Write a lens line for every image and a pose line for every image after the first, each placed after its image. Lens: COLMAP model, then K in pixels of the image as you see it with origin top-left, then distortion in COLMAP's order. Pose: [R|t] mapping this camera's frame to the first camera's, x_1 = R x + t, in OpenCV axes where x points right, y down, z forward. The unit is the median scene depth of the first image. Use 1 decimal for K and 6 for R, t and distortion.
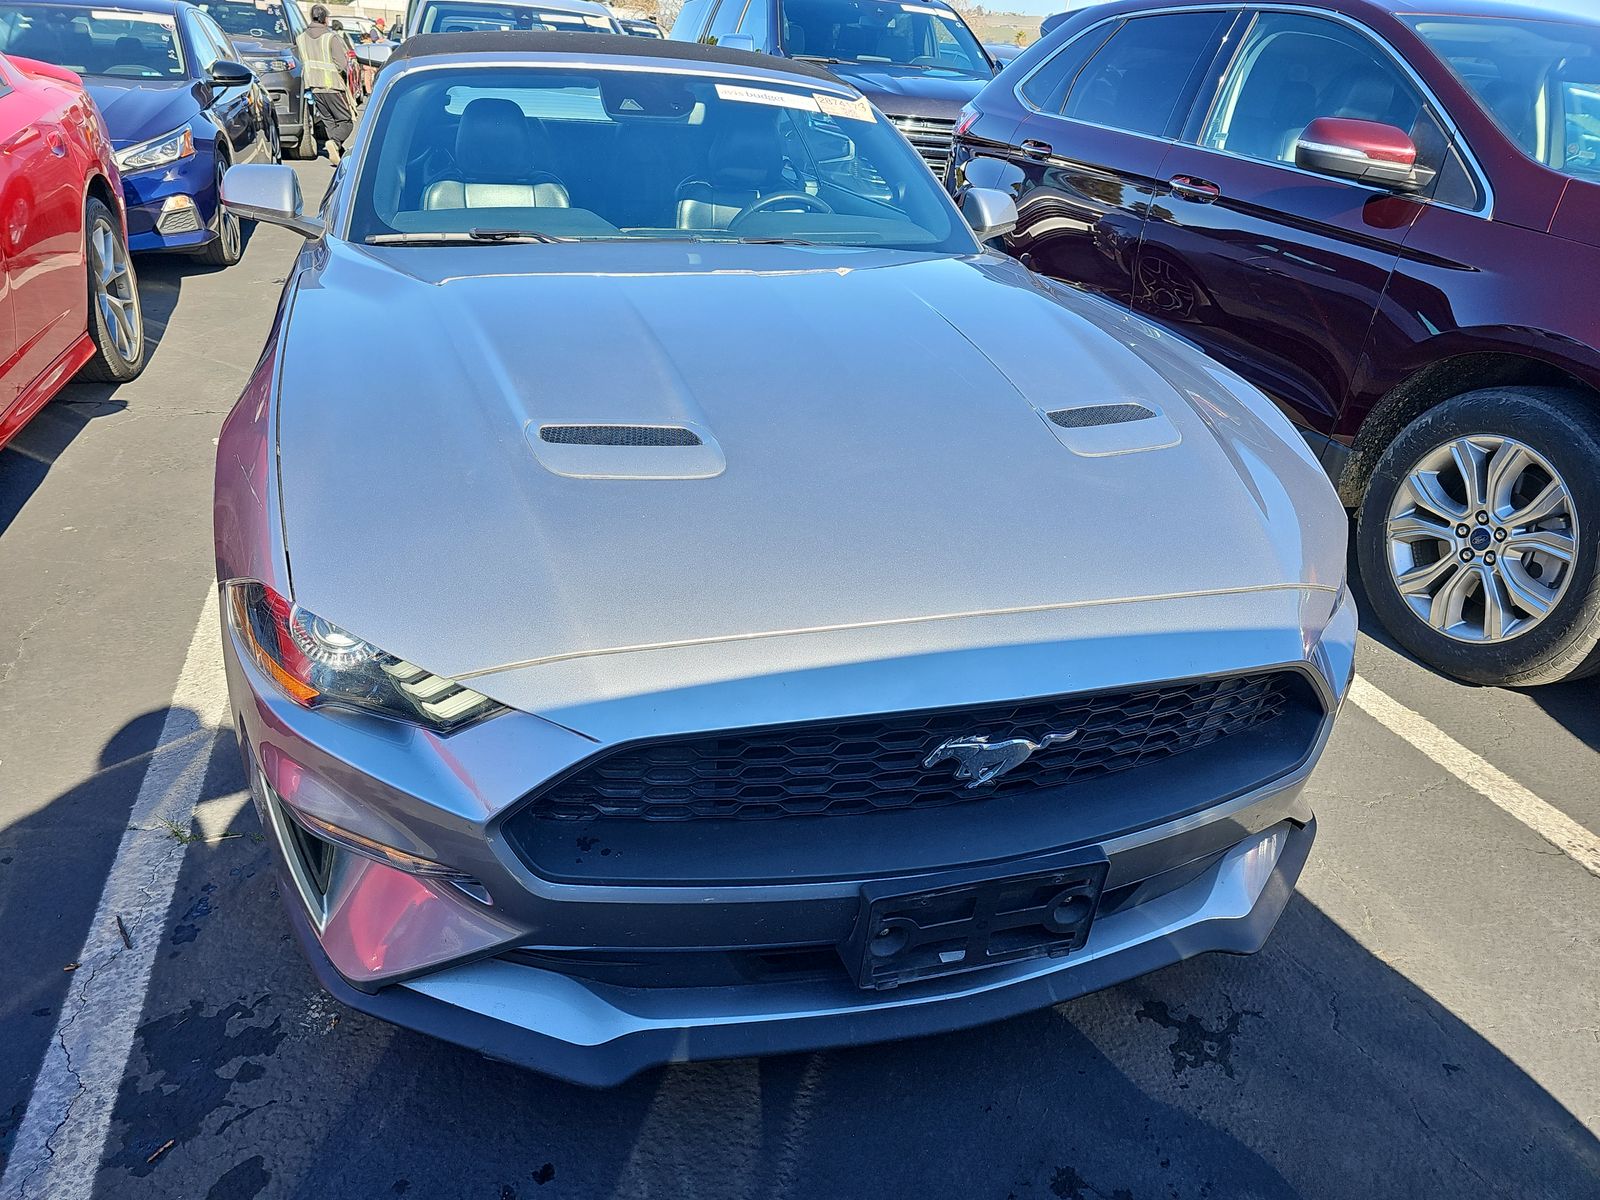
lens RADIAL K [[1065.6, 0, 794.3], [0, 1065.6, 604.4], [0, 0, 1]] dist [0.042114, -0.033901]
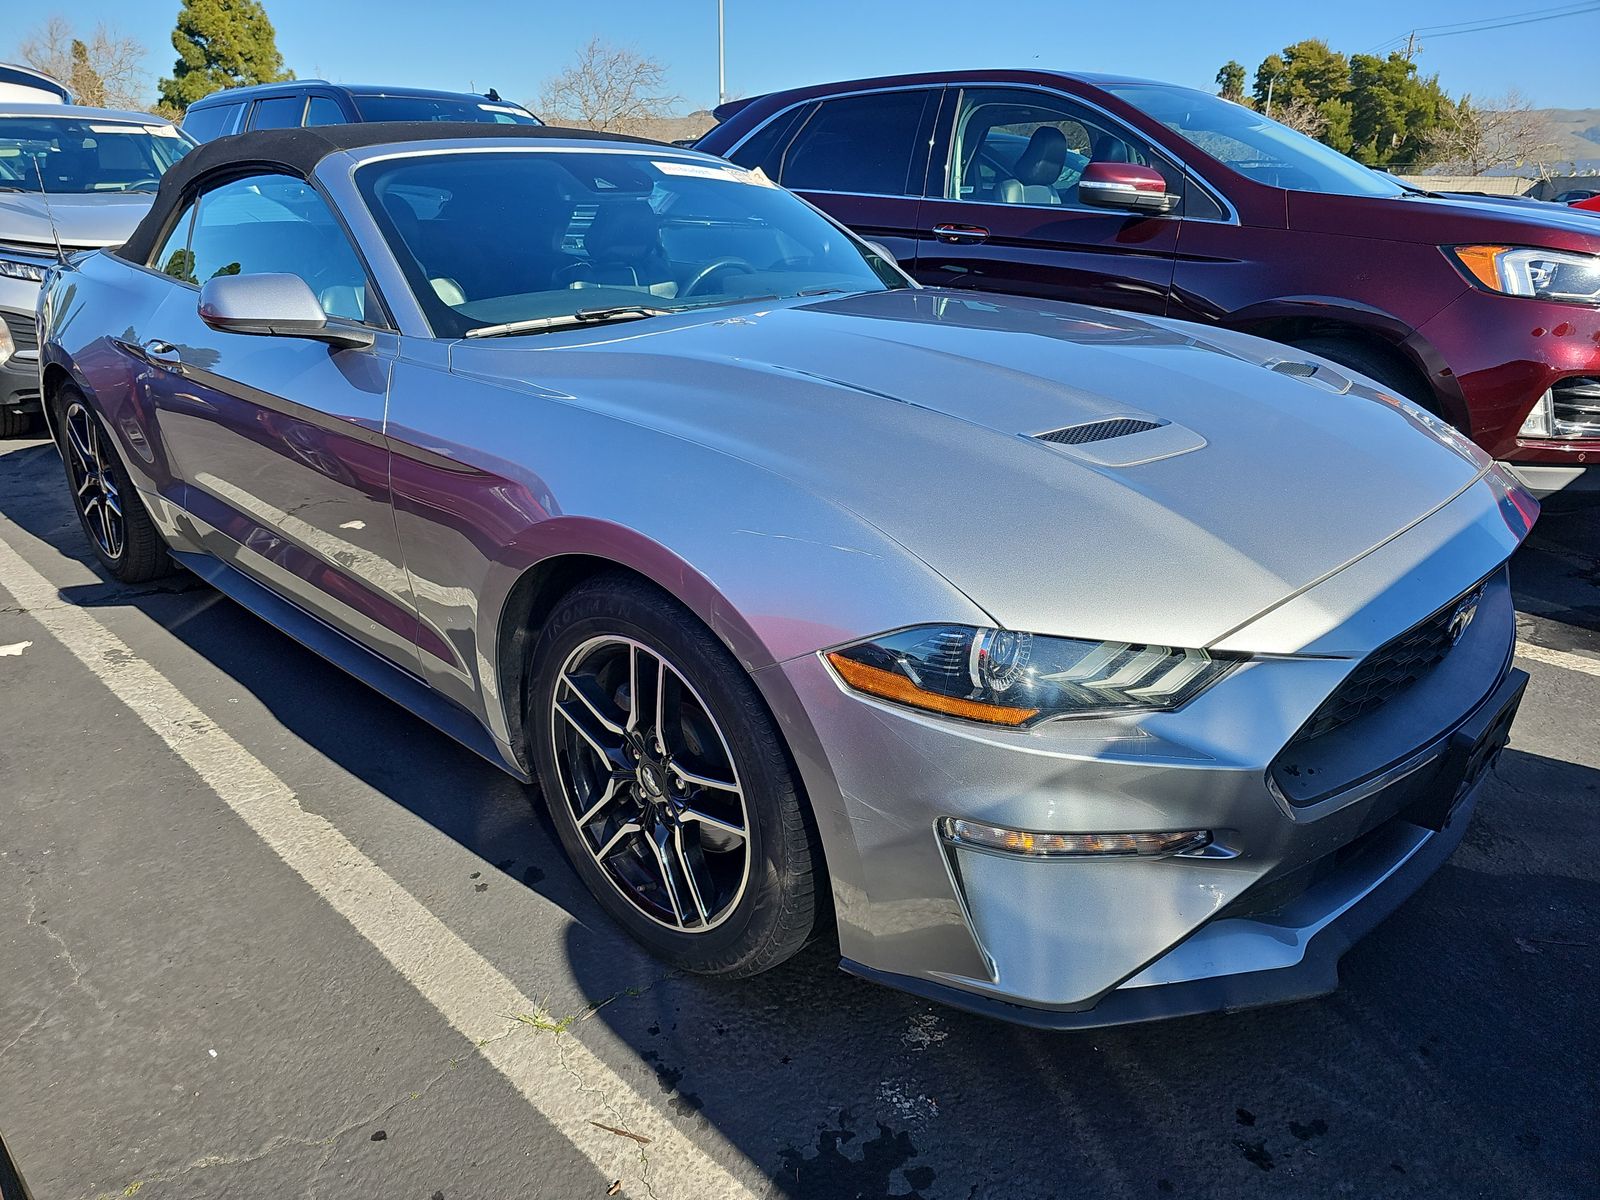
lens RADIAL K [[1065.6, 0, 795.4], [0, 1065.6, 600.4], [0, 0, 1]] dist [0.042114, -0.033901]
pose [[0.870796, -0.231870, 0.433534, -0.485762], [0.267035, 0.963456, -0.021074, -0.026242], [-0.412804, 0.134119, 0.900891, 0.085136]]
